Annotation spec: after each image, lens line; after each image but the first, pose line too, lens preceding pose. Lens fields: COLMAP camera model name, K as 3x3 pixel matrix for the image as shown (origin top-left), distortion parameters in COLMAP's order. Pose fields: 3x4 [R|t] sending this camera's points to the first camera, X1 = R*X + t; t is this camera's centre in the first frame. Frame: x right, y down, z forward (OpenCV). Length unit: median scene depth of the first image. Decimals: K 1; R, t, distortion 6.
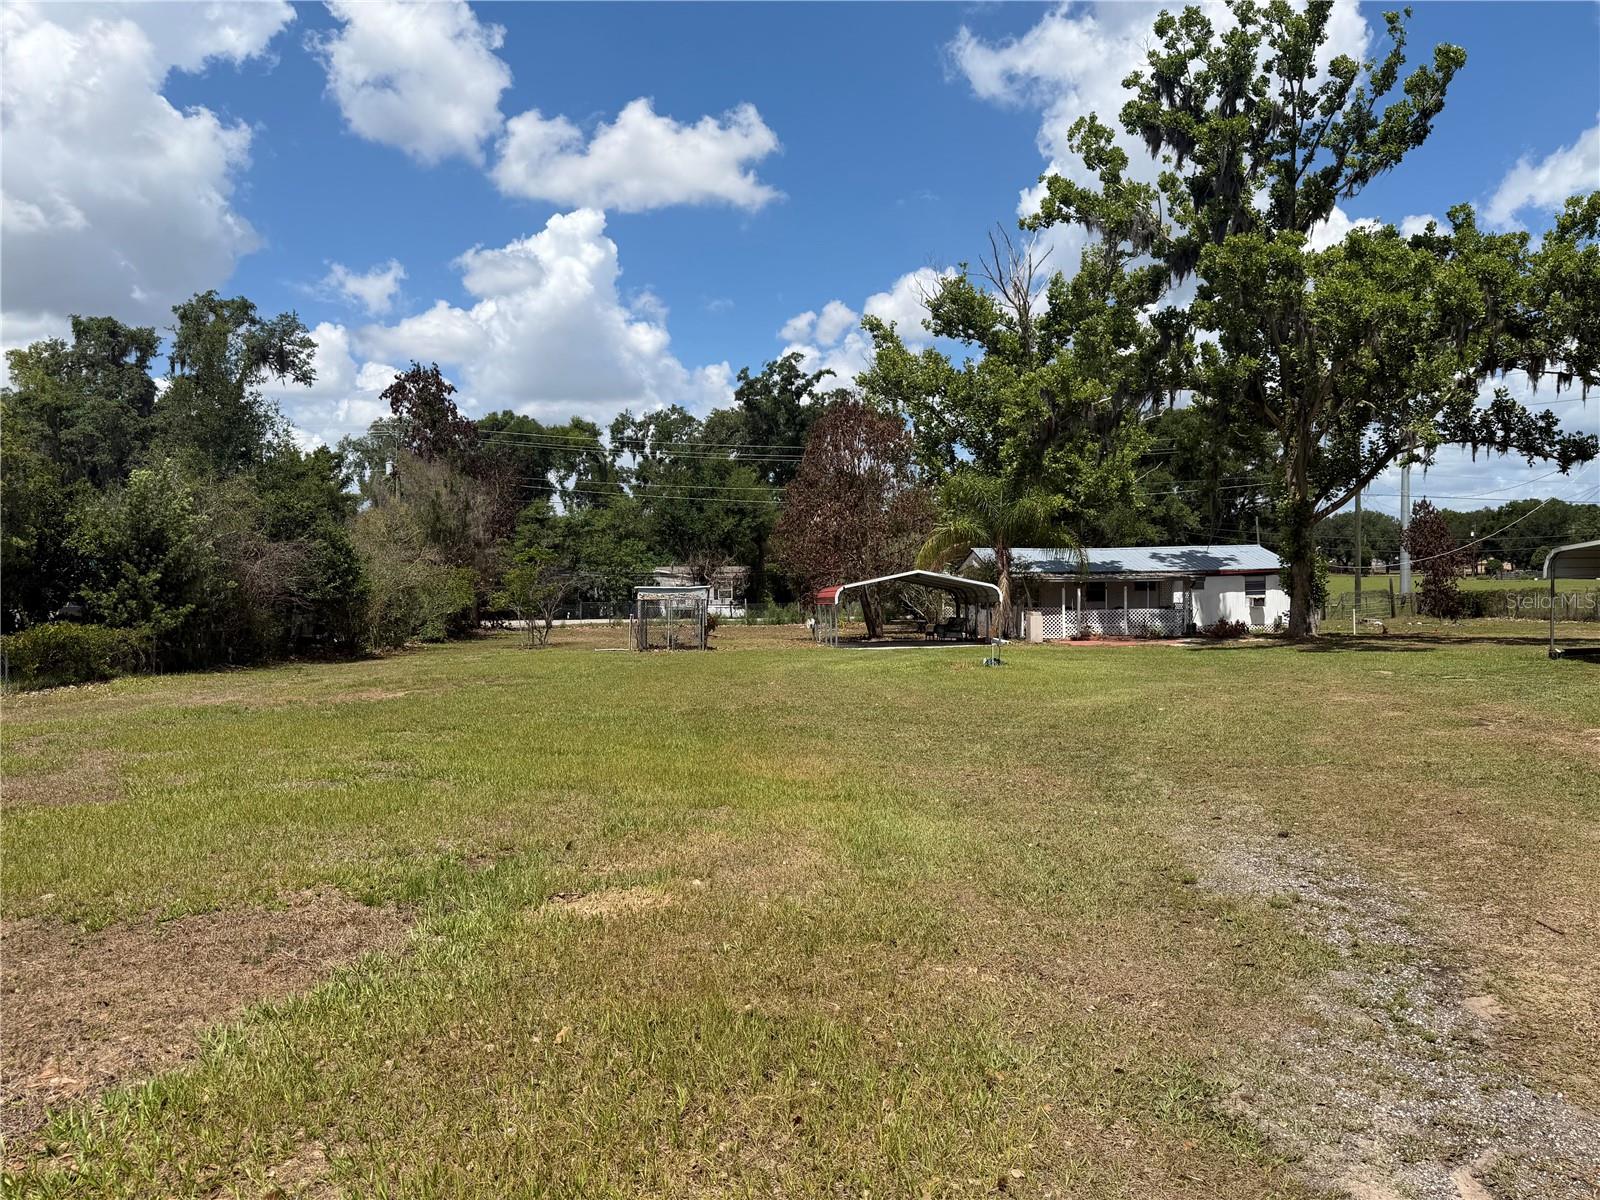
lens RADIAL K [[1105.8, 0, 800.2], [0, 1105.8, 586.0], [0, 0, 1]] dist [0.058113, -0.087419]
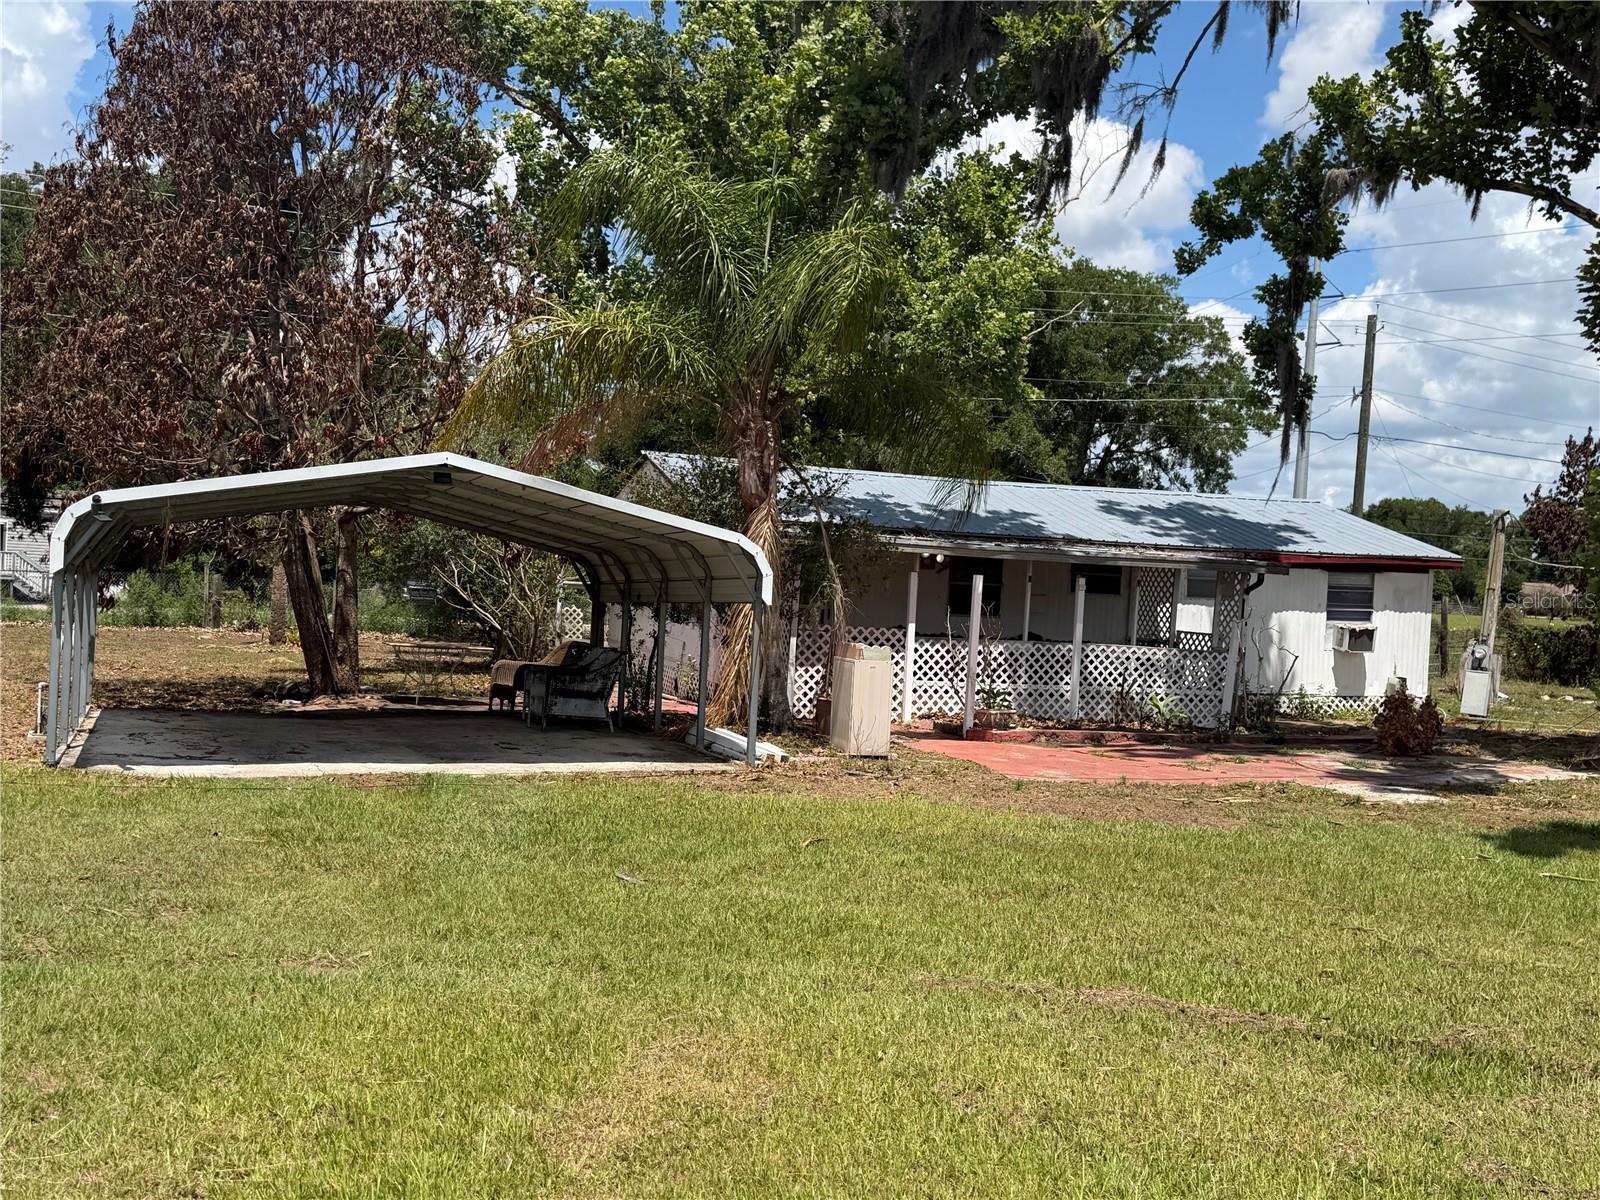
lens RADIAL K [[1646.3, 0, 769.5], [0, 1646.3, 585.1], [0, 0, 1]] dist [0.041514, 0.000000]
pose [[0.967124, 0.059163, 0.247326, 0.081035], [-0.060895, 0.998144, -0.000651, 0.009711], [-0.246906, -0.014432, 0.968932, 0.585901]]
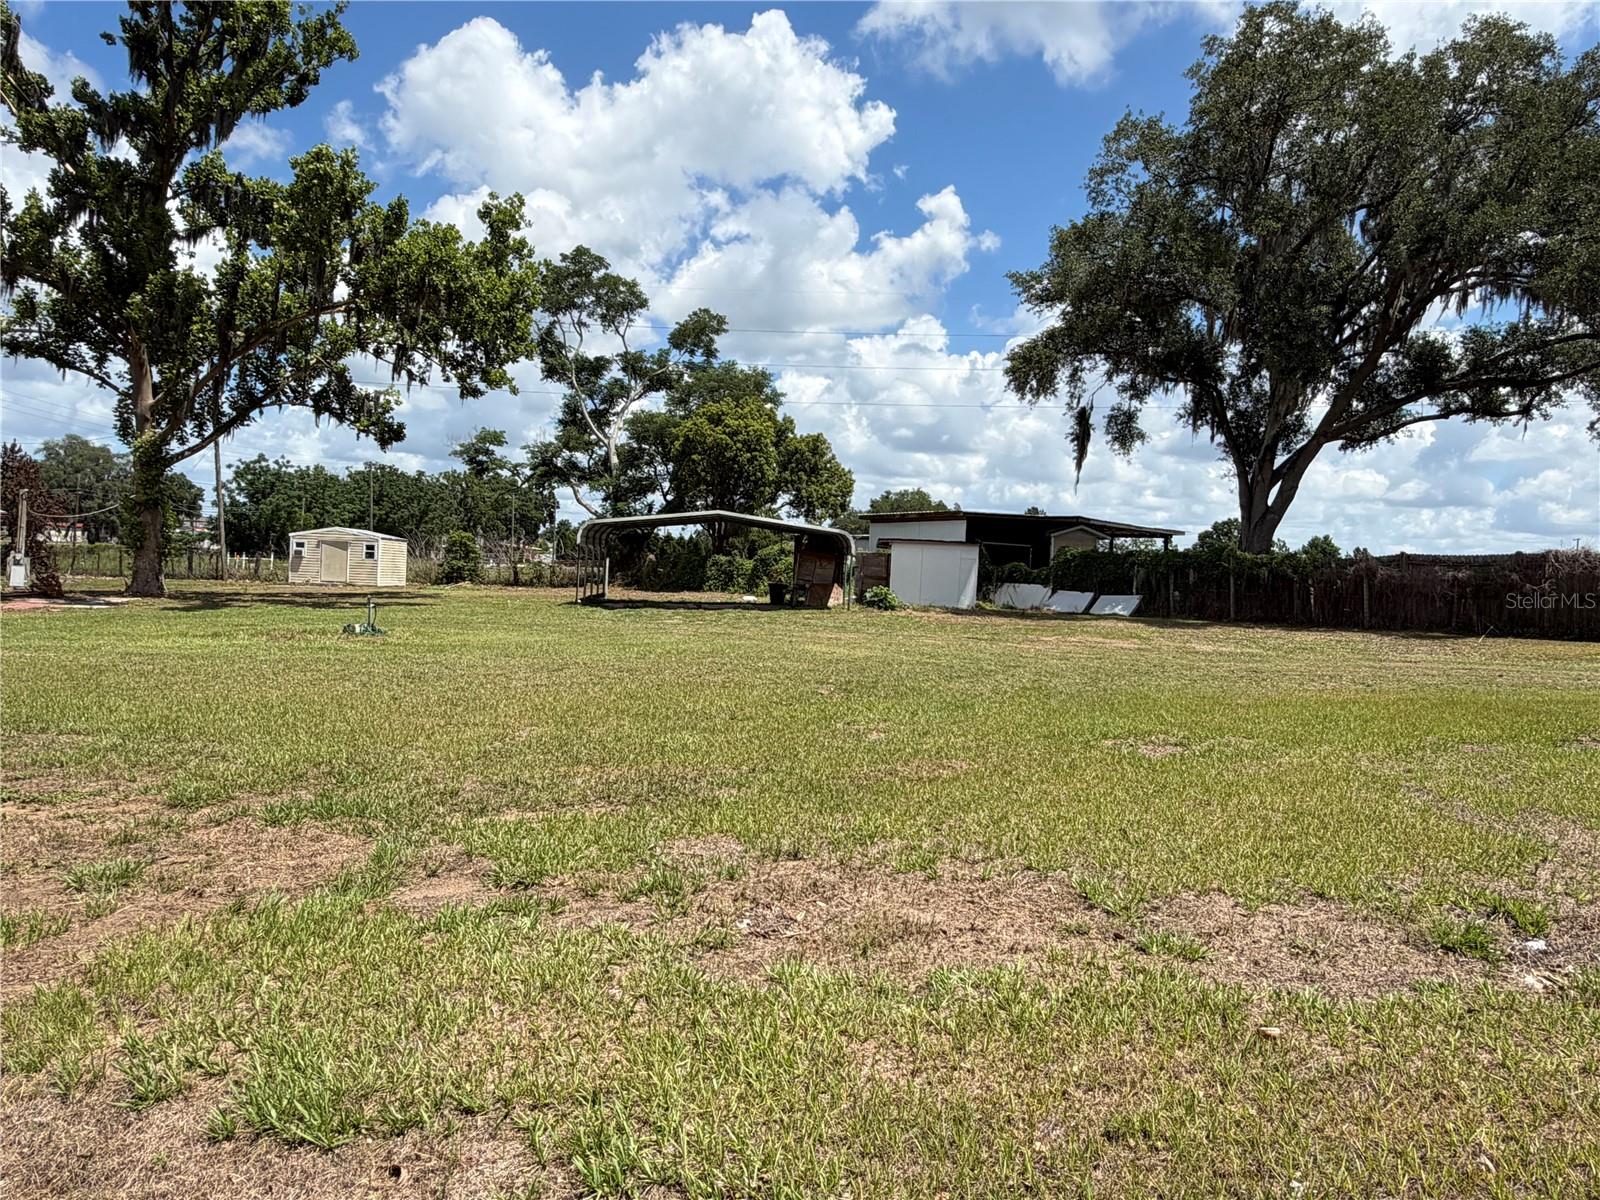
lens RADIAL K [[1062.8, 0, 809.6], [0, 1062.8, 594.4], [0, 0, 1]] dist [-0.006876, 0.002741]
pose [[0.109479, -0.011969, 0.993917, -0.322157], [-0.032519, 0.999349, 0.015617, 0.014995], [-0.993457, -0.034031, 0.109019, 0.379837]]
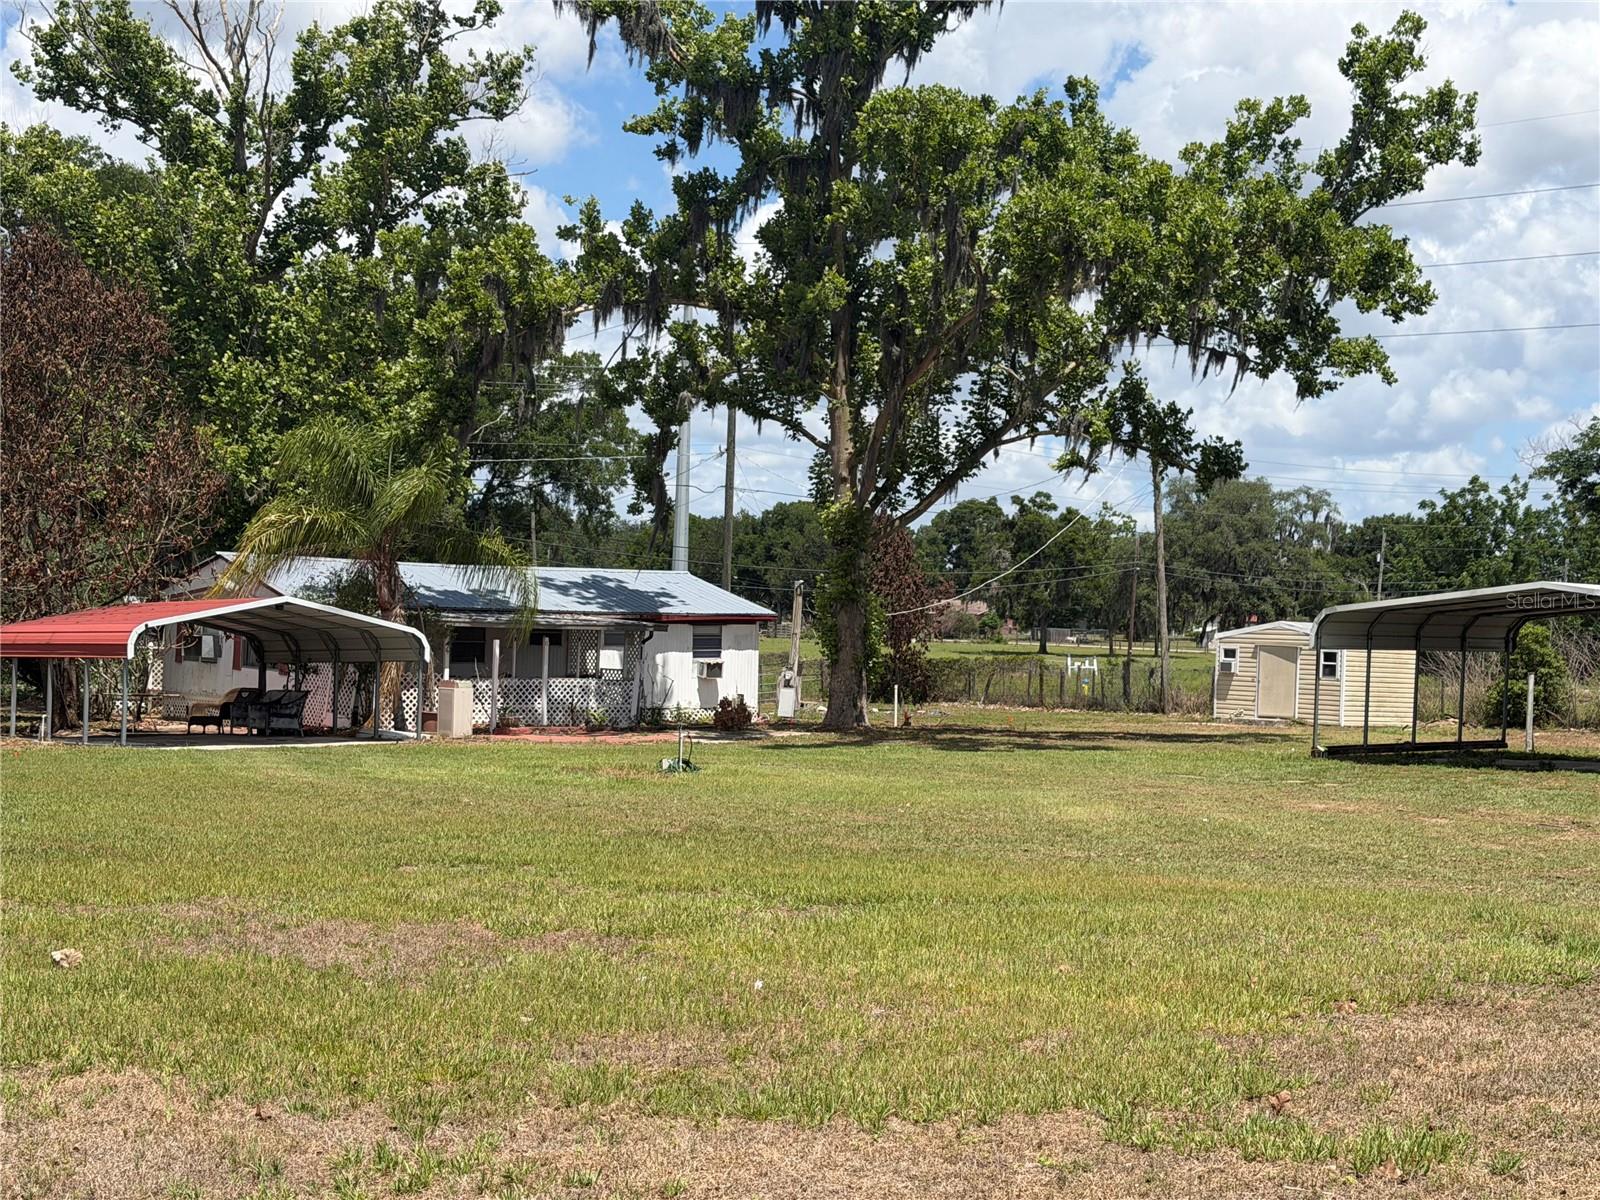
lens RADIAL K [[2345.3, 0, 800.1], [0, 2345.3, 622.3], [0, 0, 1]] dist [0.085310, 0.000000]
pose [[0.820395, 0.033171, 0.570834, -0.305745], [-0.031722, 0.999419, -0.012485, 0.003732], [-0.570916, -0.007865, 0.820971, -0.045910]]
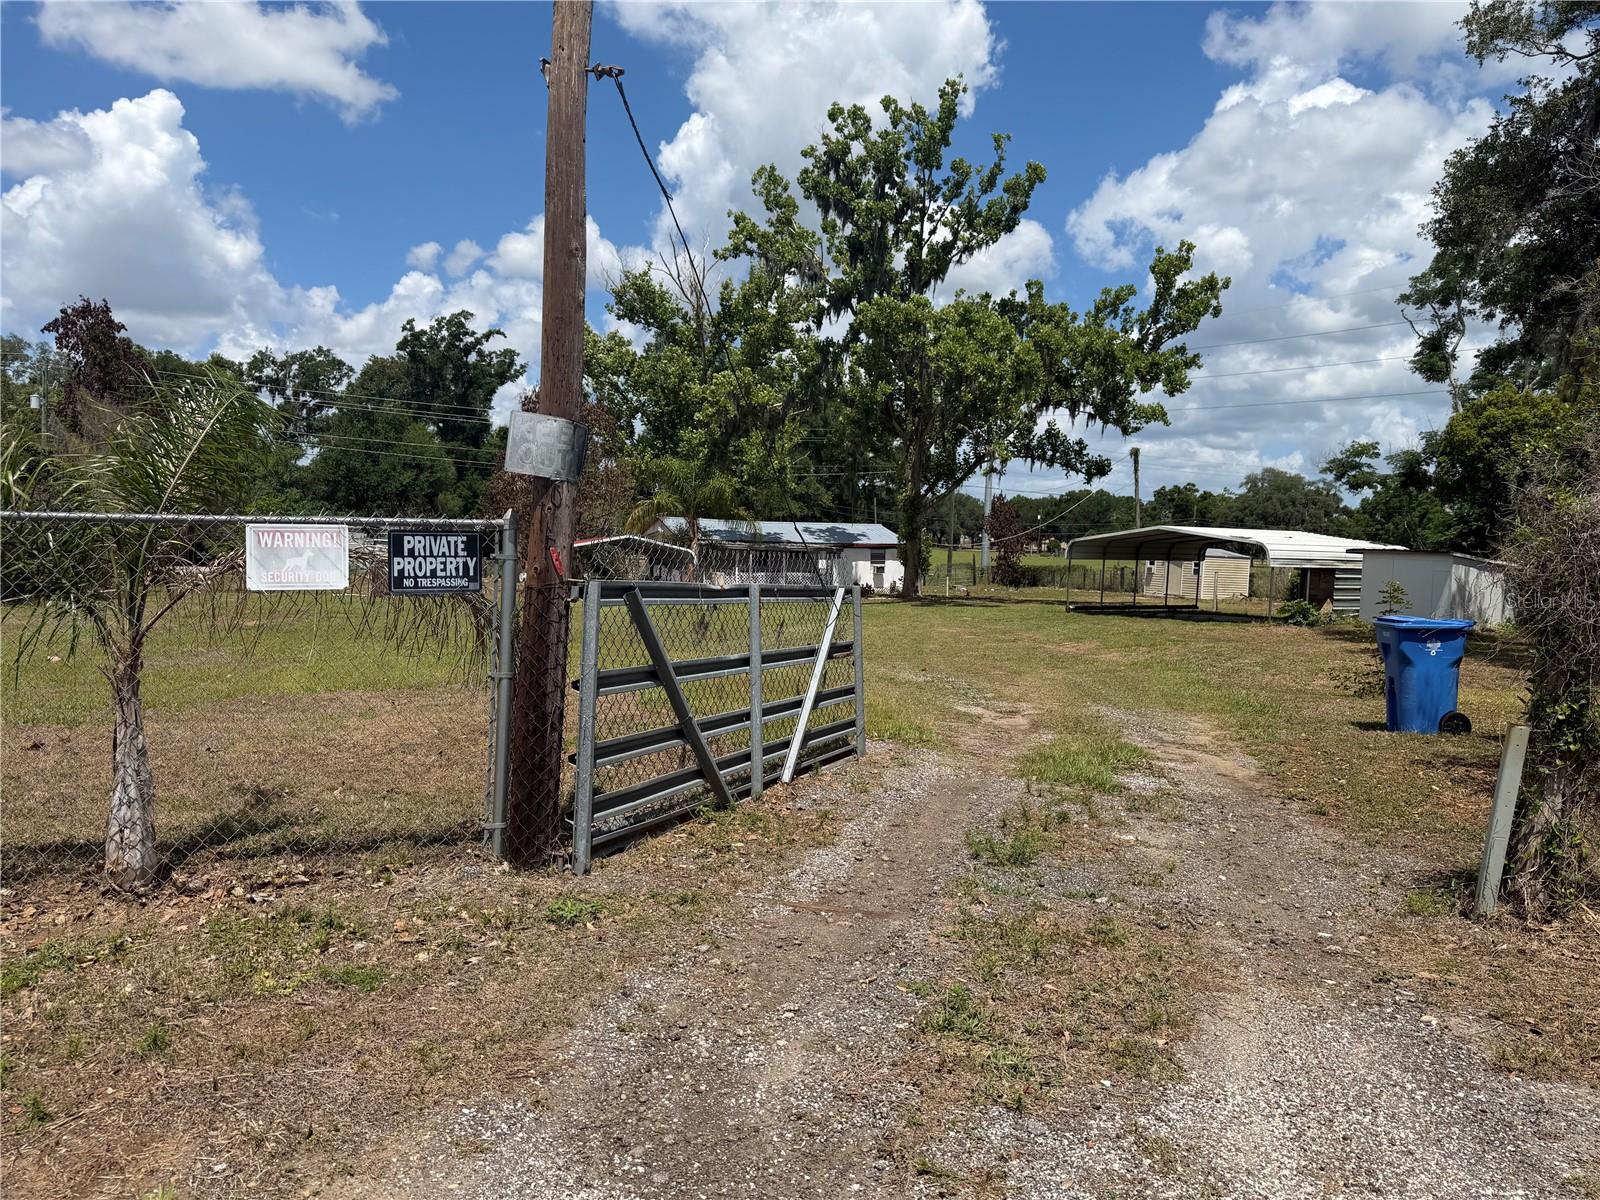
lens RADIAL K [[1105.8, 0, 801.7], [0, 1105.8, 612.8], [0, 0, 1]] dist [0.058113, -0.087419]
pose [[0.944860, 0.016645, 0.327051, -0.100099], [-0.036380, 0.997861, 0.054316, -0.002062], [-0.325447, -0.063219, 0.943445, -0.191546]]
